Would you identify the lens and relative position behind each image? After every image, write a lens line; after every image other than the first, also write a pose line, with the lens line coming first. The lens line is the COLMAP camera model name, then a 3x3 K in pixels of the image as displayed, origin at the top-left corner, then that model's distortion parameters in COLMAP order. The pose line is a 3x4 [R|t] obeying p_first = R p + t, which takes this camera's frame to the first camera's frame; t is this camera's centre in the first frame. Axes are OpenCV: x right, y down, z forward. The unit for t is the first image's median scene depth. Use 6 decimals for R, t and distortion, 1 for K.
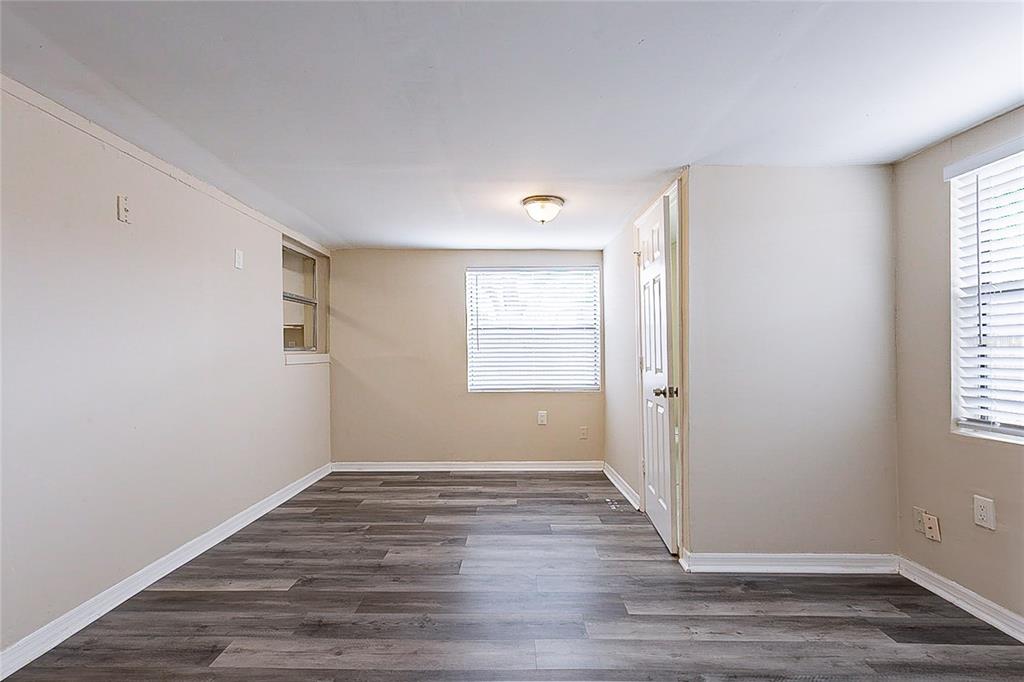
lens RADIAL K [[471.5, 0, 505.5], [0, 471.5, 353.0], [0, 0, 1]] dist [0.002466, 0.000641]
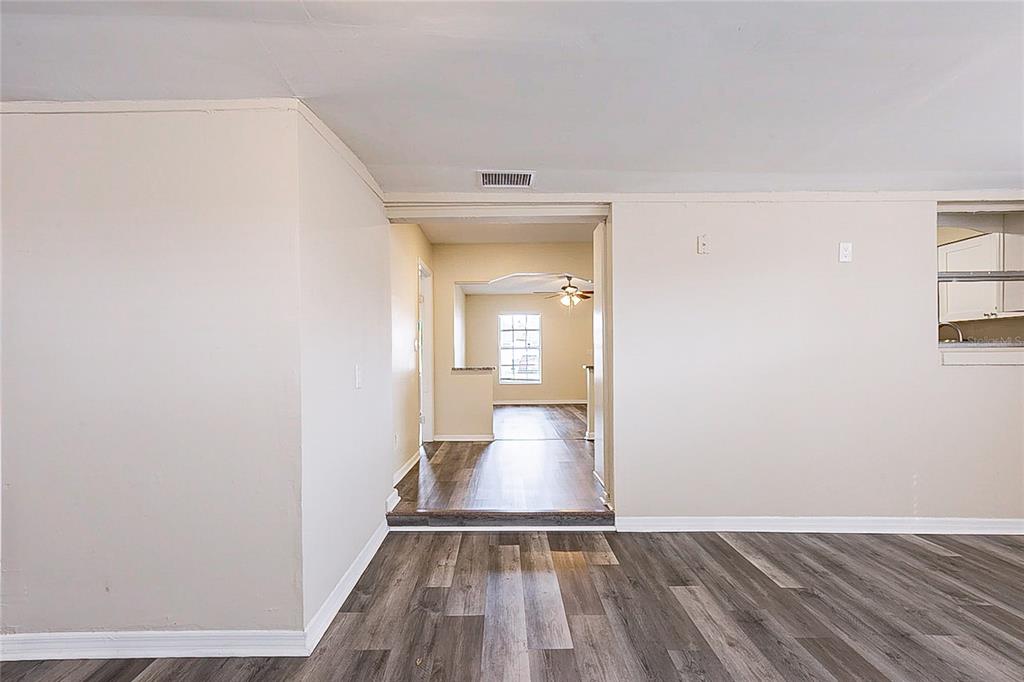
lens RADIAL K [[471.5, 0, 505.5], [0, 471.5, 353.0], [0, 0, 1]] dist [0.002466, 0.000641]
pose [[0.009813, 0.000469, -0.999952, 0.481913], [-0.000618, 1.000000, 0.000463, 0.007508], [0.999952, 0.000613, 0.009814, 0.372247]]
